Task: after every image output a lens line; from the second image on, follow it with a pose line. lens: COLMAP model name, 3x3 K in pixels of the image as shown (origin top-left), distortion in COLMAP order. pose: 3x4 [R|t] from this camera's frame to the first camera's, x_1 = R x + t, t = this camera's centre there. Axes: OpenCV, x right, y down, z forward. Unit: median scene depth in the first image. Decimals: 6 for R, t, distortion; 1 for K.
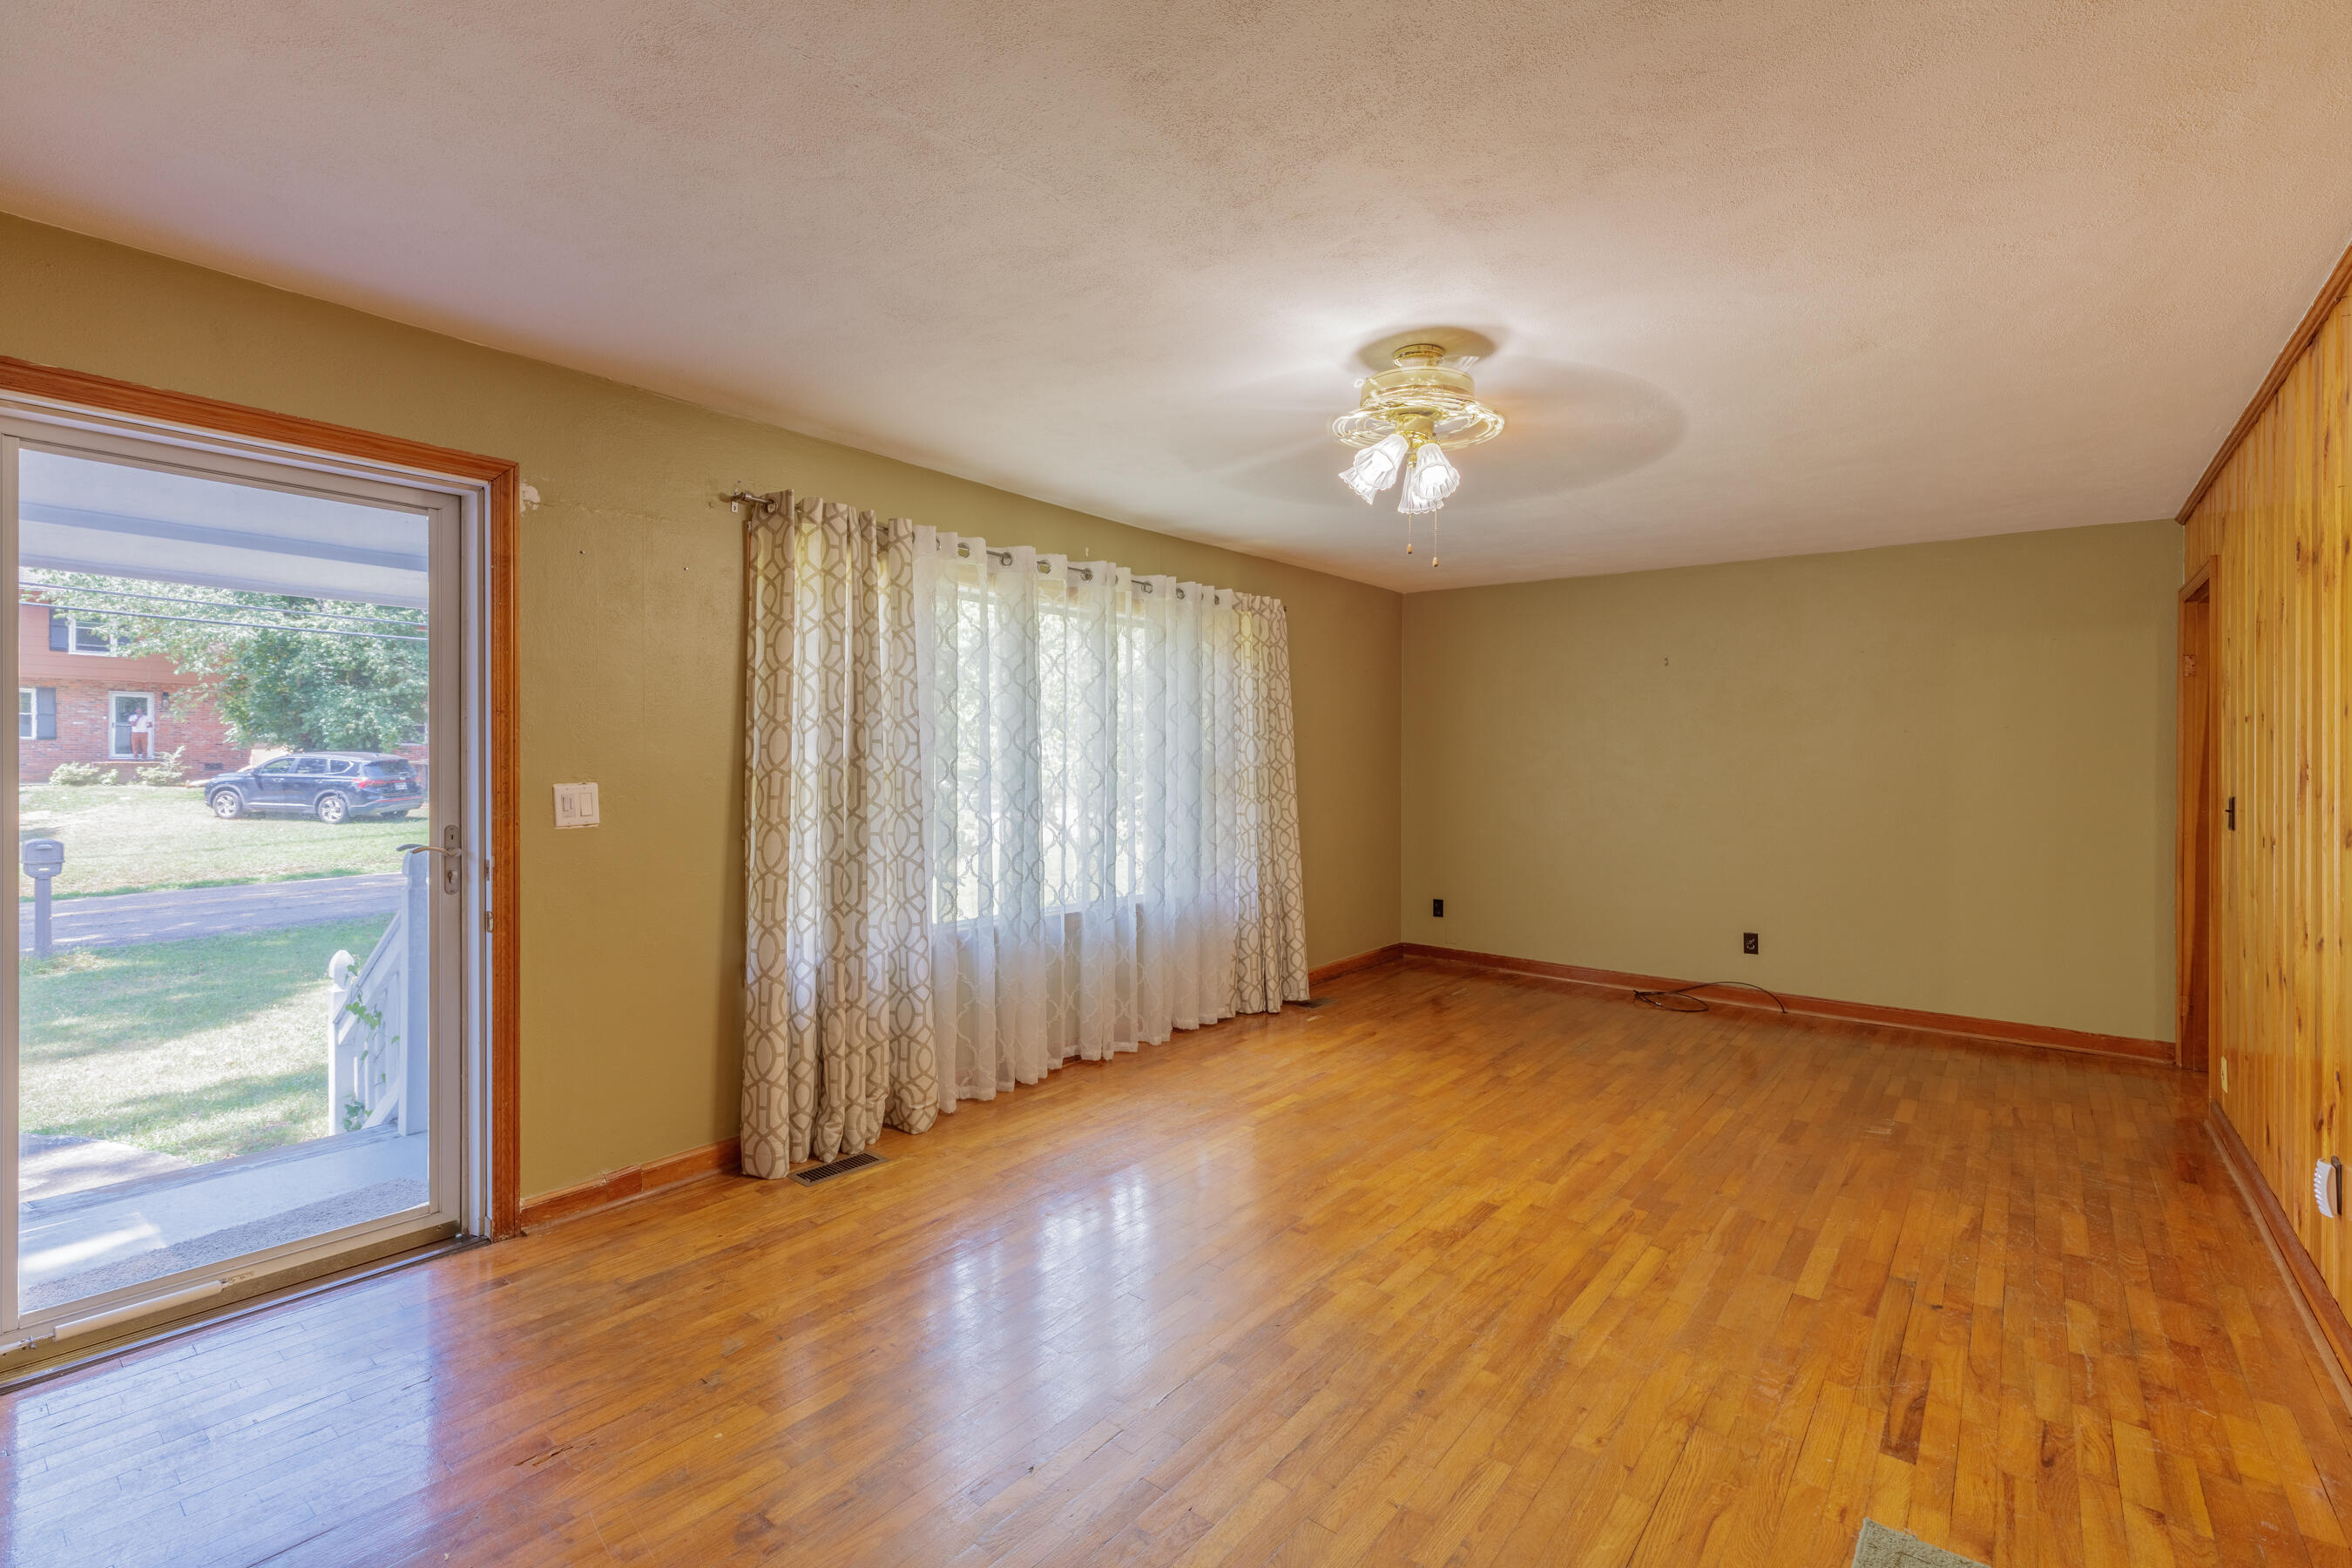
lens RADIAL K [[1023.1, 0, 1175.6], [0, 1023.1, 776.6], [0, 0, 1]] dist [-0.001819, -0.000810]
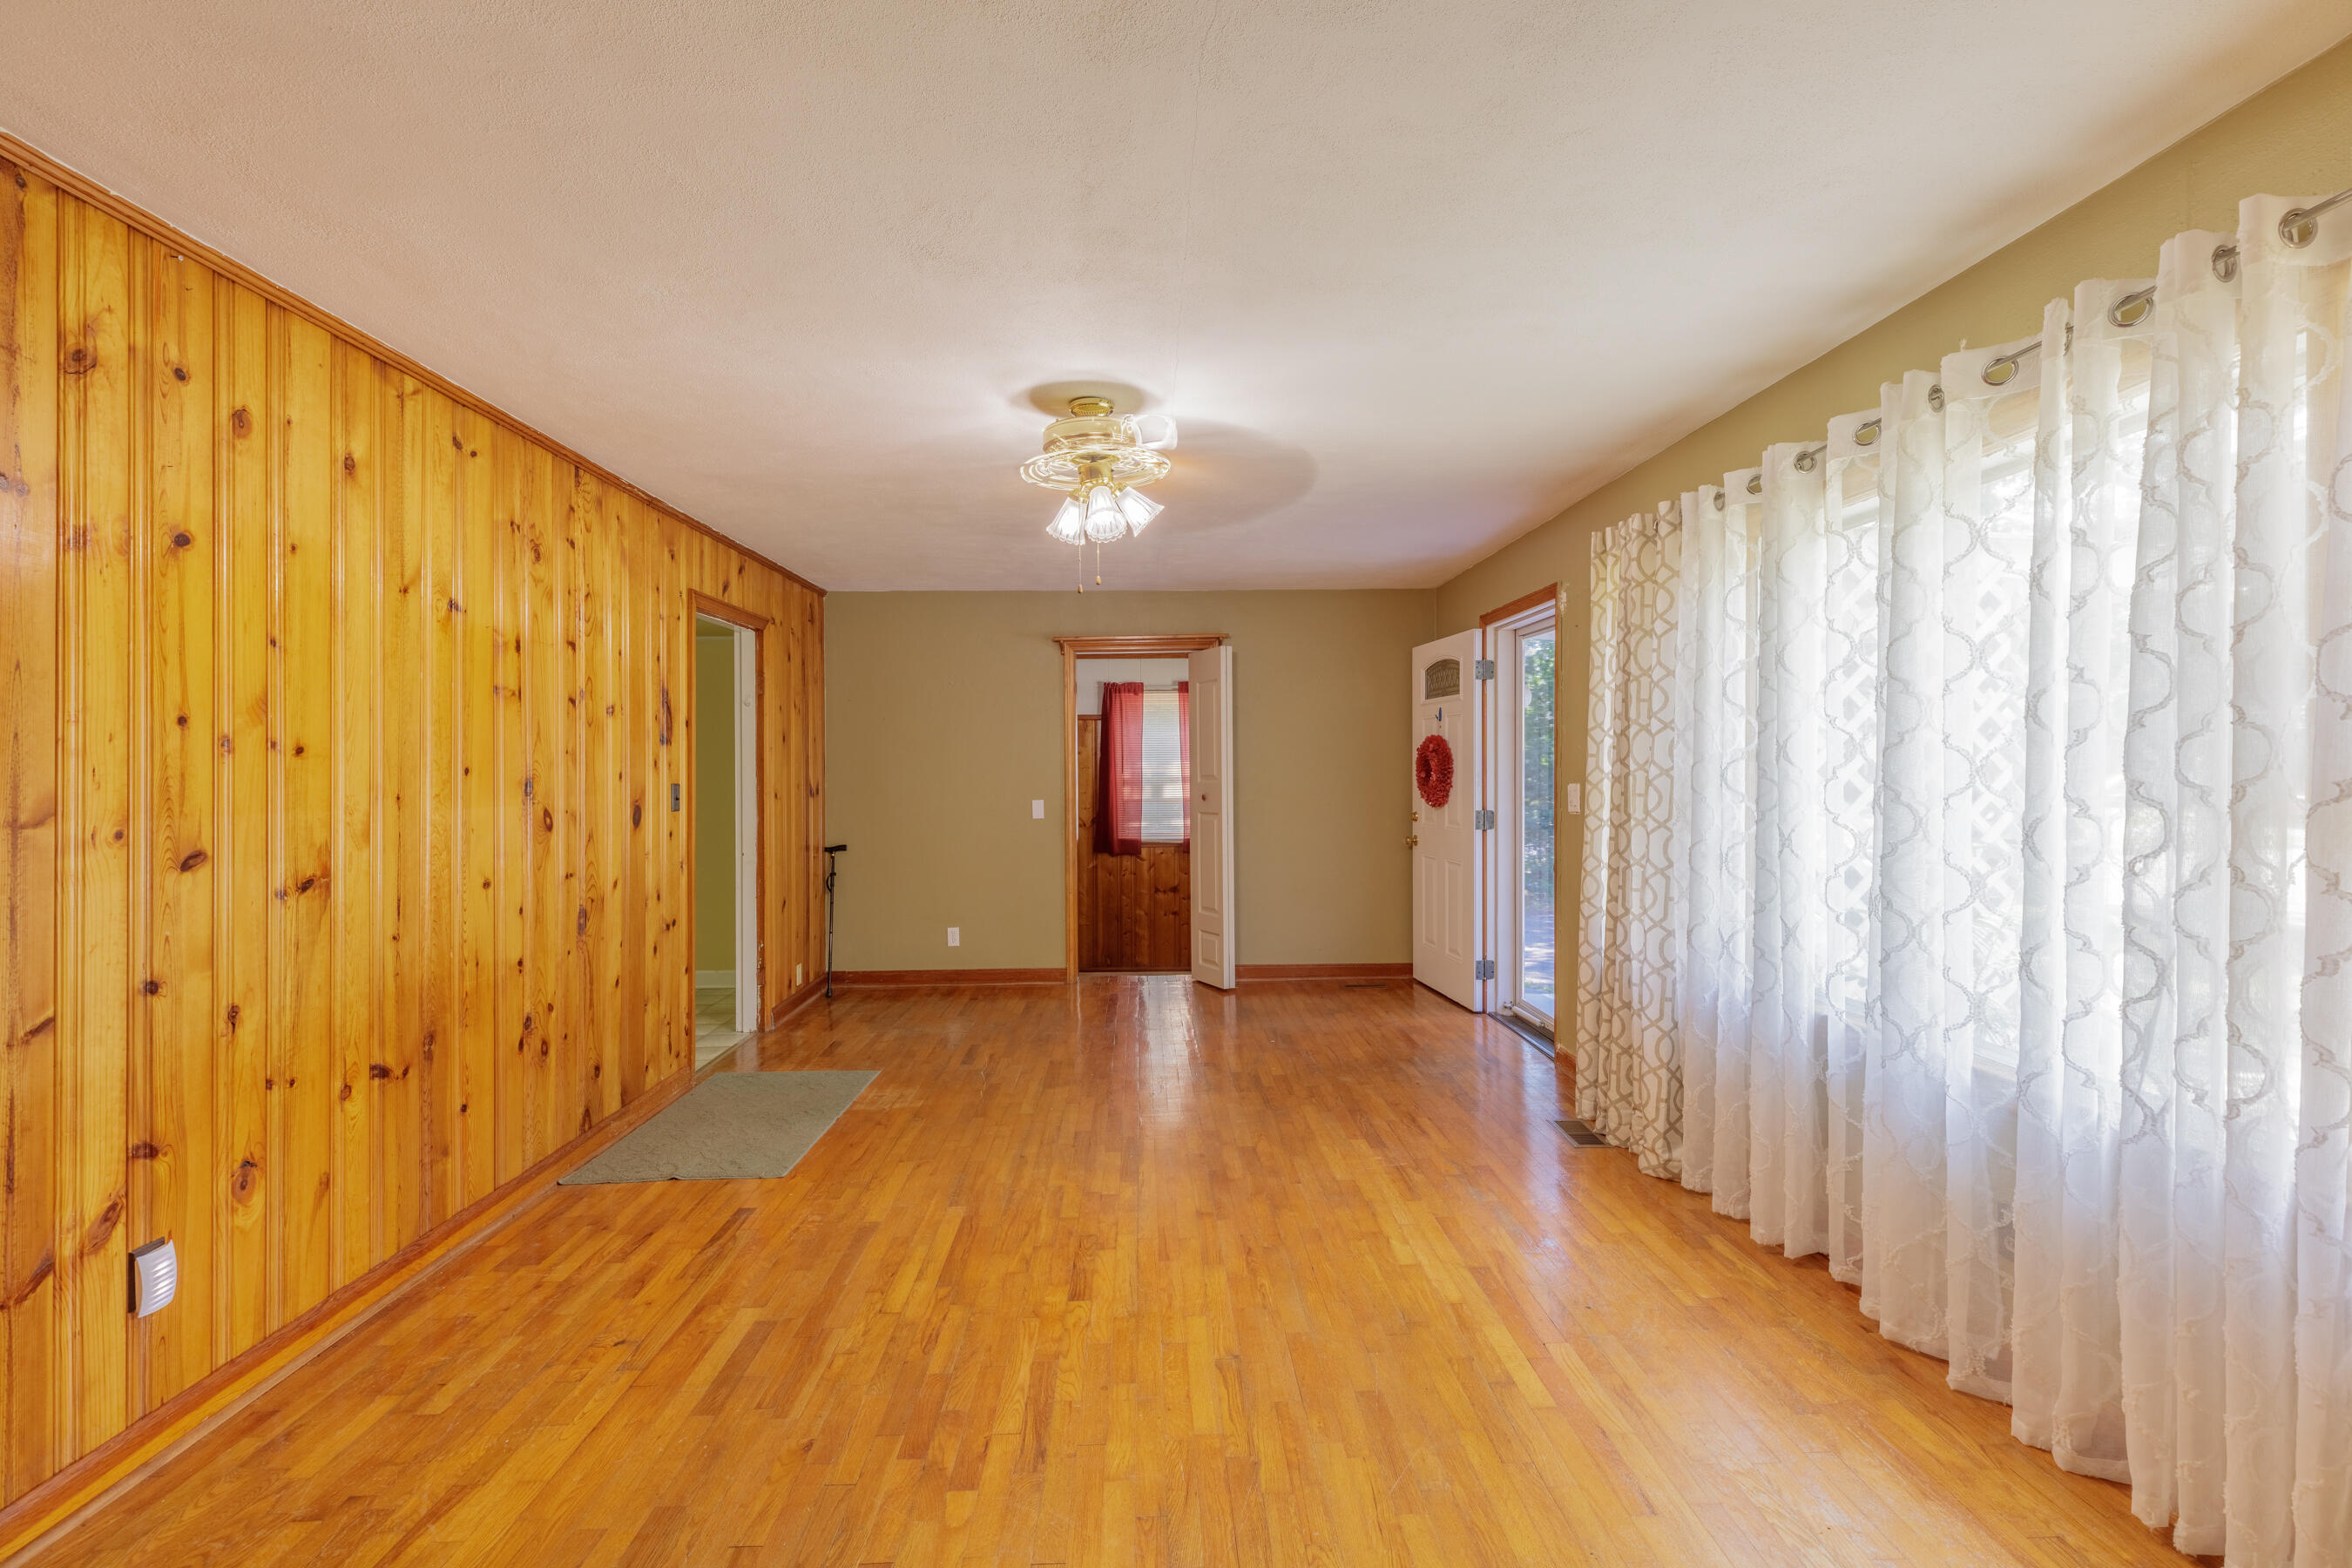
lens RADIAL K [[1068.9, 0, 1179.7], [0, 1068.9, 762.7], [0, 0, 1]] dist [-0.001309, -0.001212]
pose [[-0.750681, 0.000635, -0.660664, 0.774666], [-0.002345, 0.999991, 0.003625, -0.023135], [0.660660, 0.004270, -0.750673, 1.603652]]
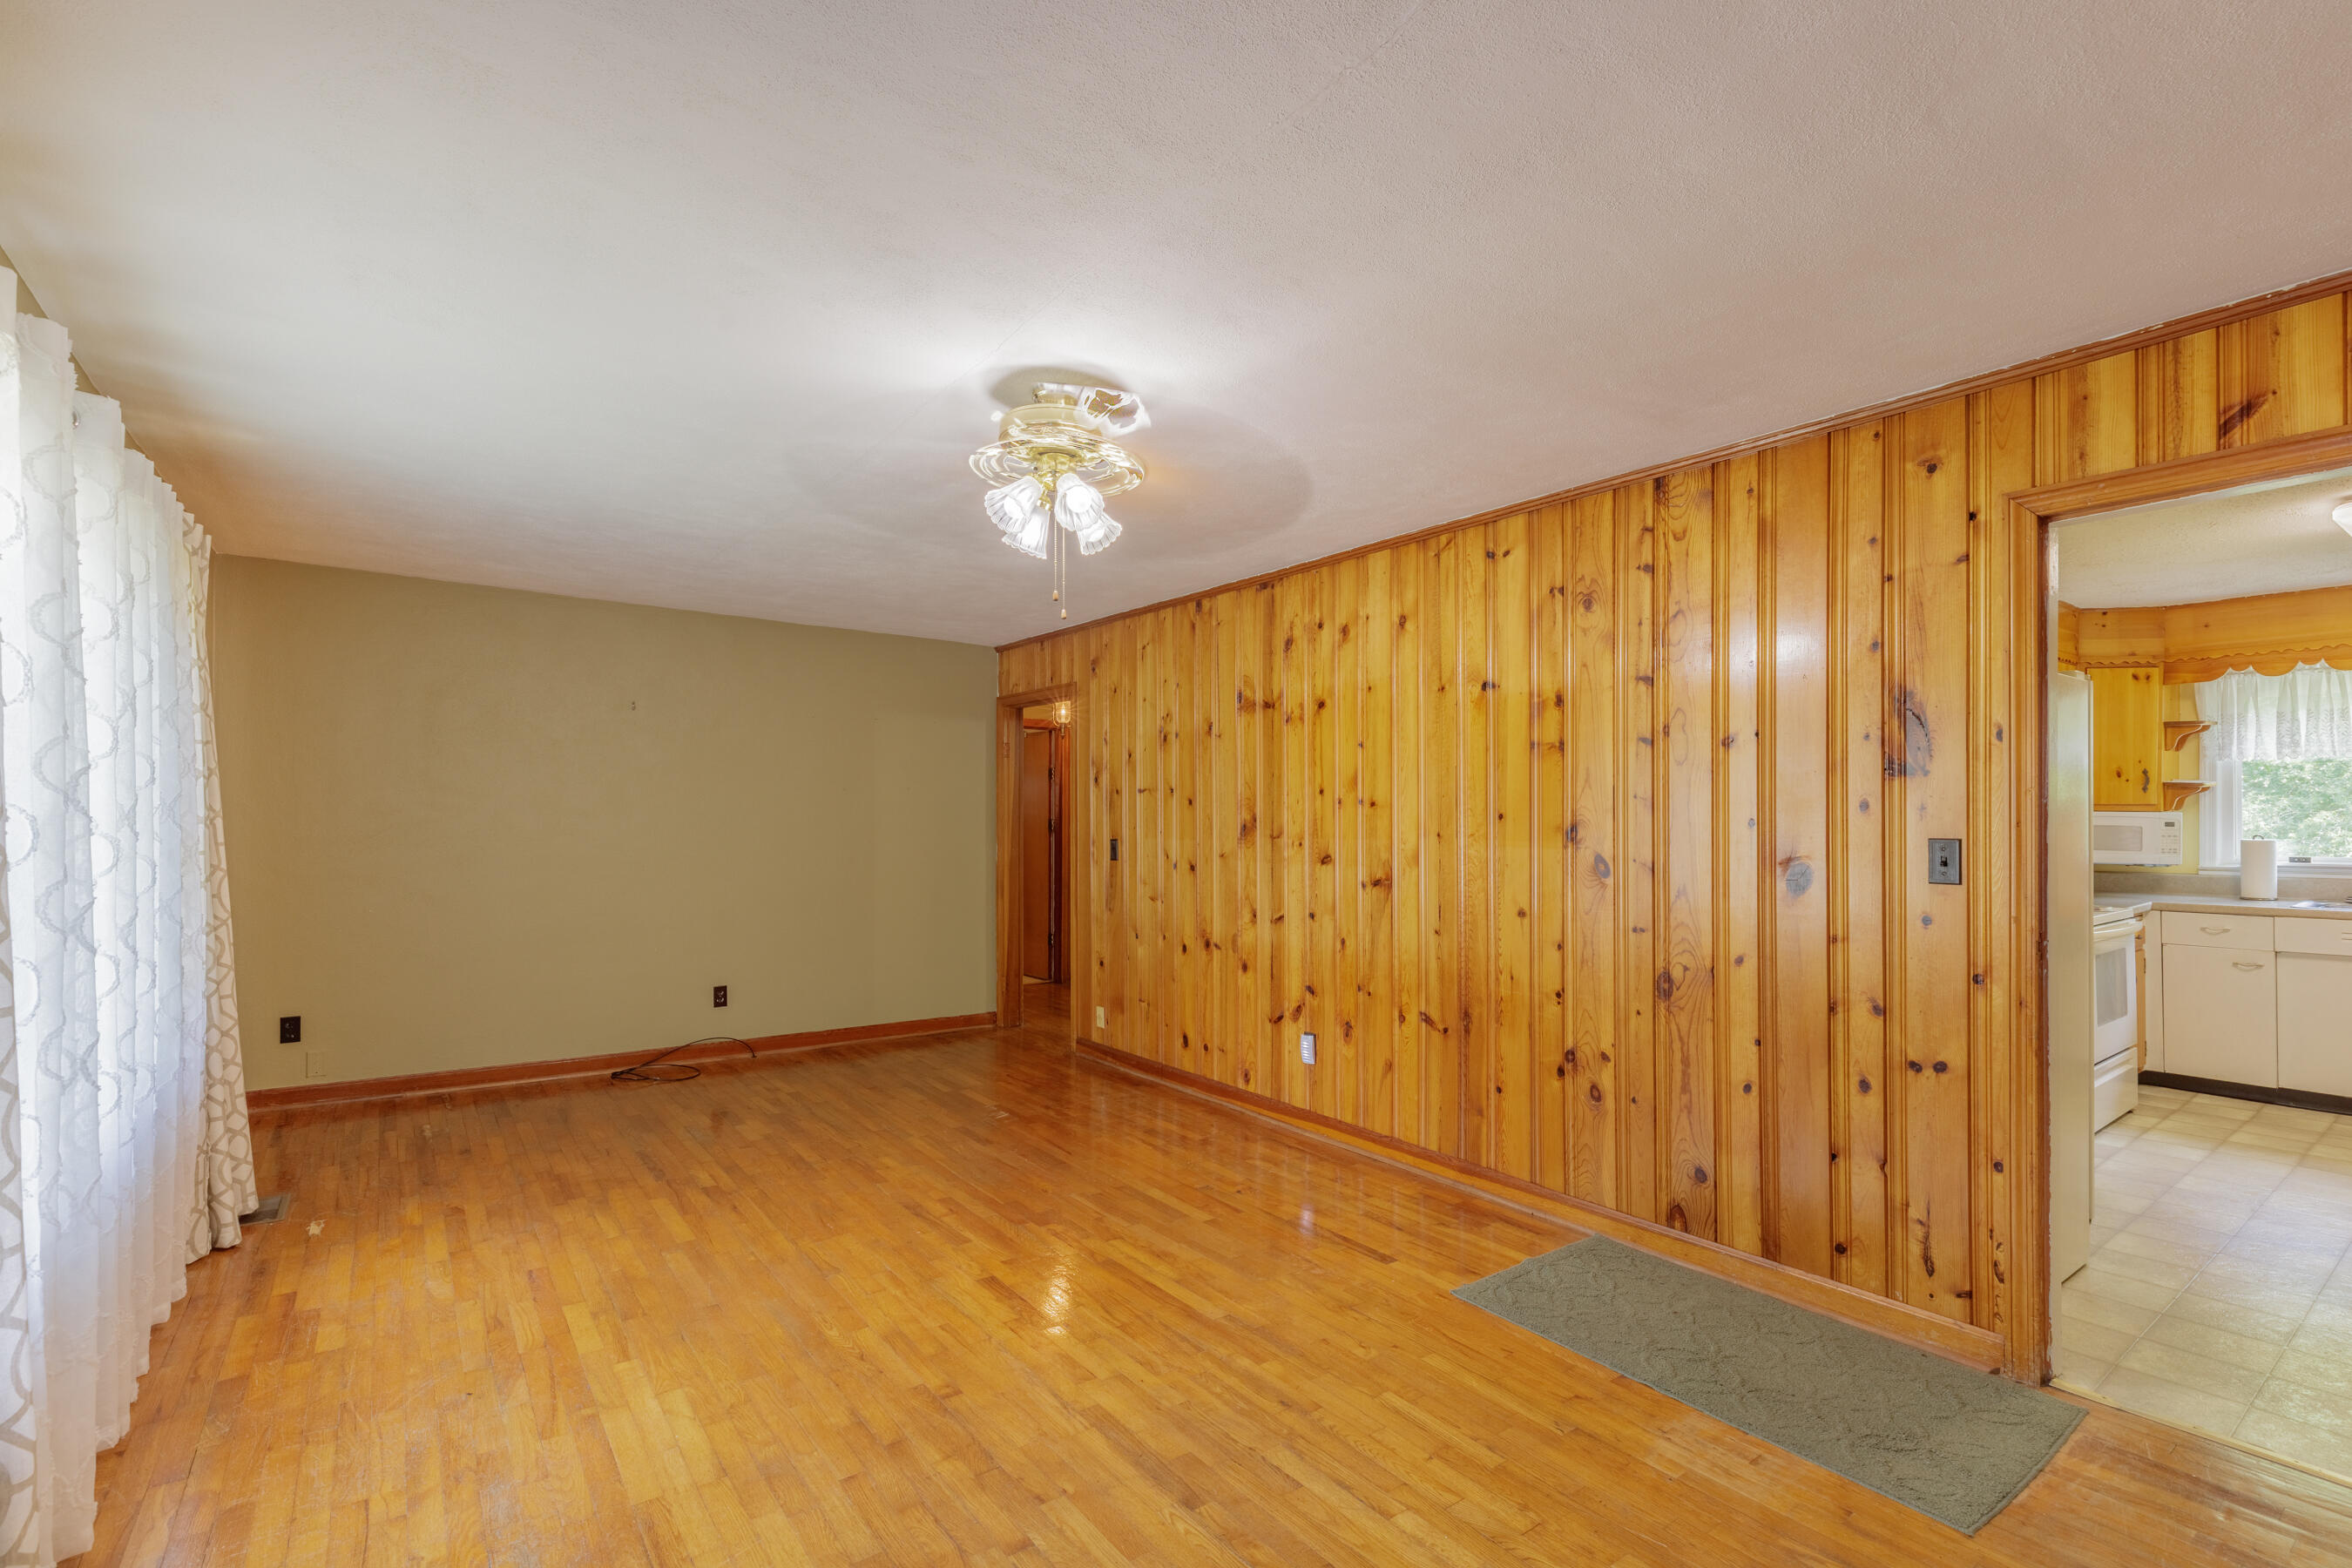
lens RADIAL K [[1068.9, 0, 1157.7], [0, 1068.9, 814.1], [0, 0, 1]] dist [-0.001309, -0.001212]
pose [[0.263271, 0.000941, 0.964722, -0.582166], [0.009850, 0.999945, -0.003664, -0.013286], [-0.964672, 0.010467, 0.263247, 0.537836]]
